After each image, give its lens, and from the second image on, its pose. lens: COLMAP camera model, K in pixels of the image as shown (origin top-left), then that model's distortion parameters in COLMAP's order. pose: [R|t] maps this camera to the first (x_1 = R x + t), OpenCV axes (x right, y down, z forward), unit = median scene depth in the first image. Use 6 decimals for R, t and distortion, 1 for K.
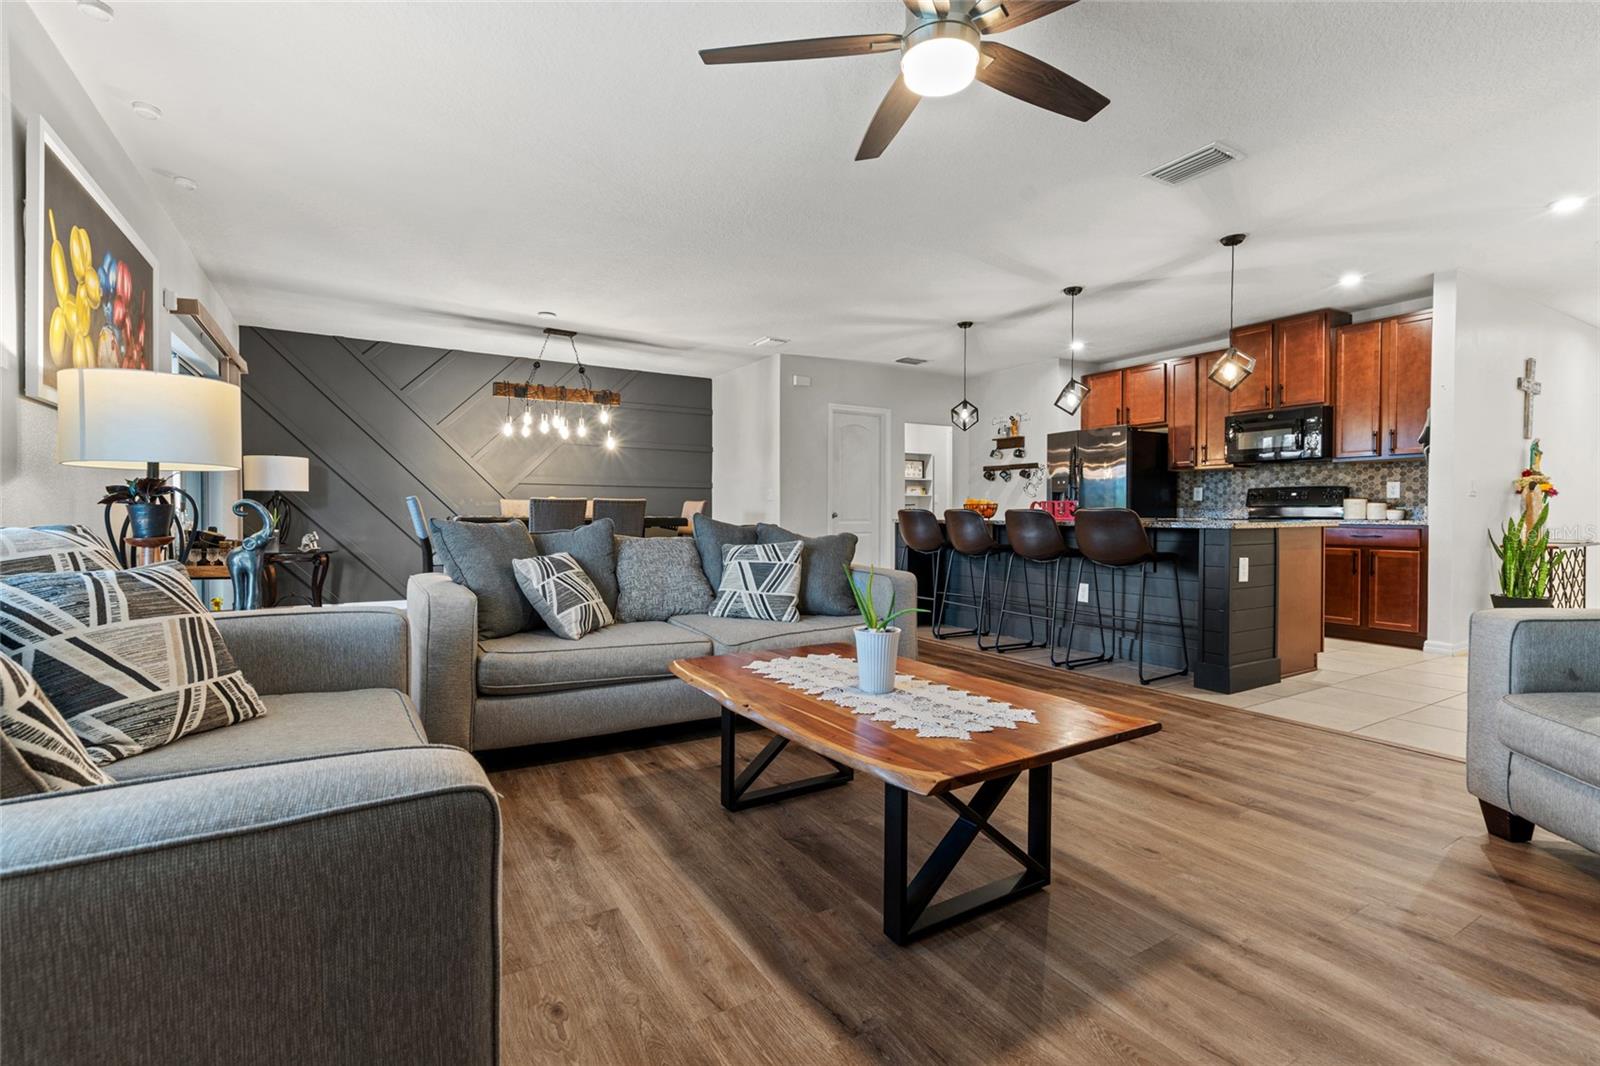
lens RADIAL K [[723.1, 0, 797.6], [0, 723.1, 524.2], [0, 0, 1]] dist [0.006468, 0.002165]
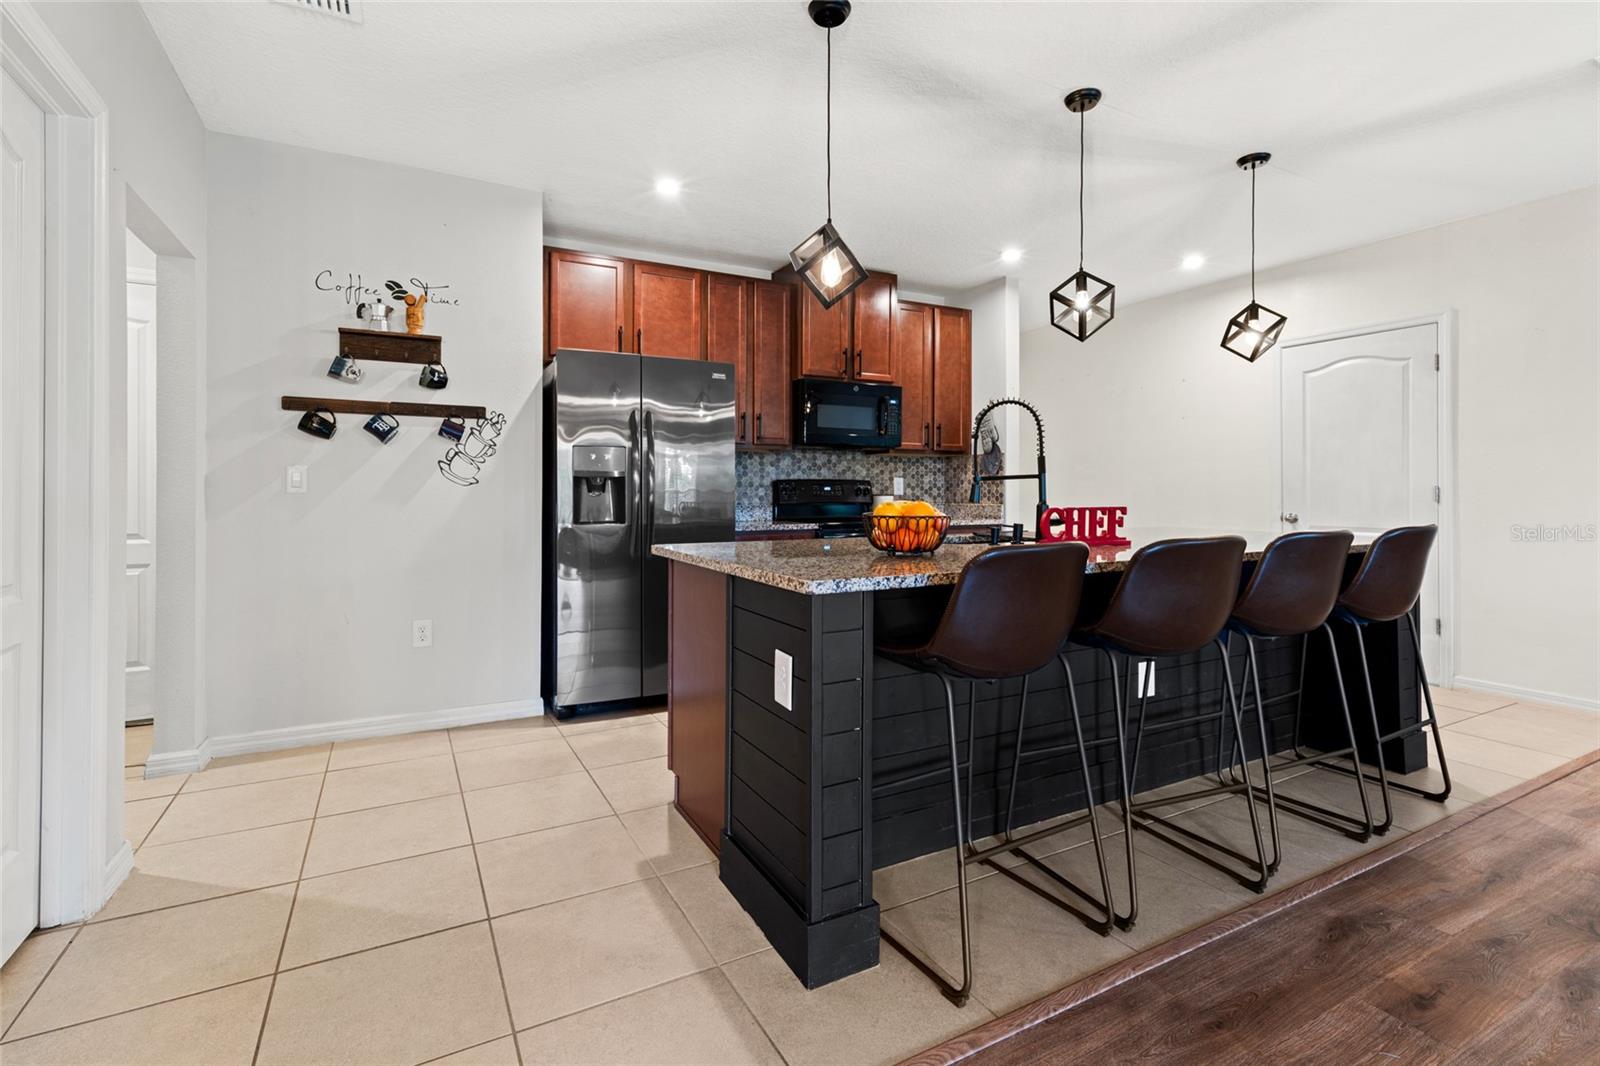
lens RADIAL K [[723.1, 0, 772.0], [0, 723.1, 492.1], [0, 0, 1]] dist [0.006468, 0.002165]
pose [[0.062040, -0.003137, 0.998069, -0.117166], [0.015845, 0.999872, 0.002158, -0.040294], [-0.997948, 0.015680, 0.062082, 1.010521]]
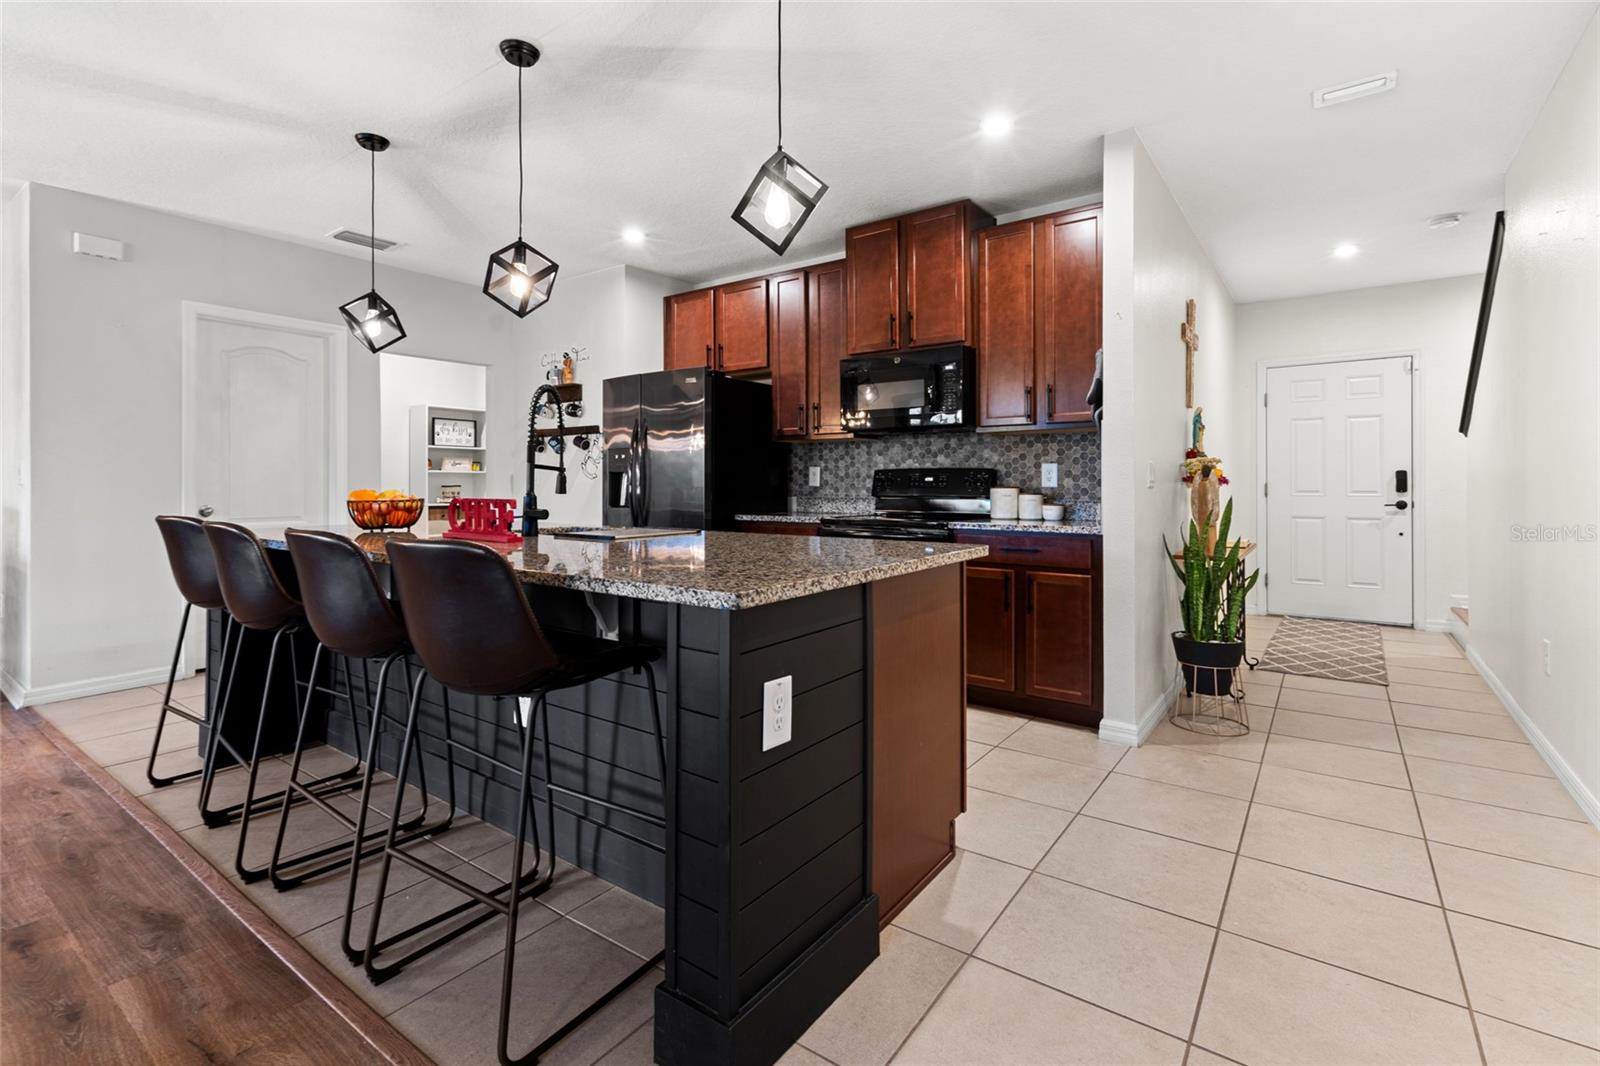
lens RADIAL K [[723.1, 0, 808.5], [0, 723.1, 481.8], [0, 0, 1]] dist [0.006468, 0.002165]
pose [[0.918385, -0.001258, 0.395685, 0.313640], [0.008154, 0.999843, -0.015748, -0.029410], [-0.395603, 0.017689, 0.918251, 0.426266]]
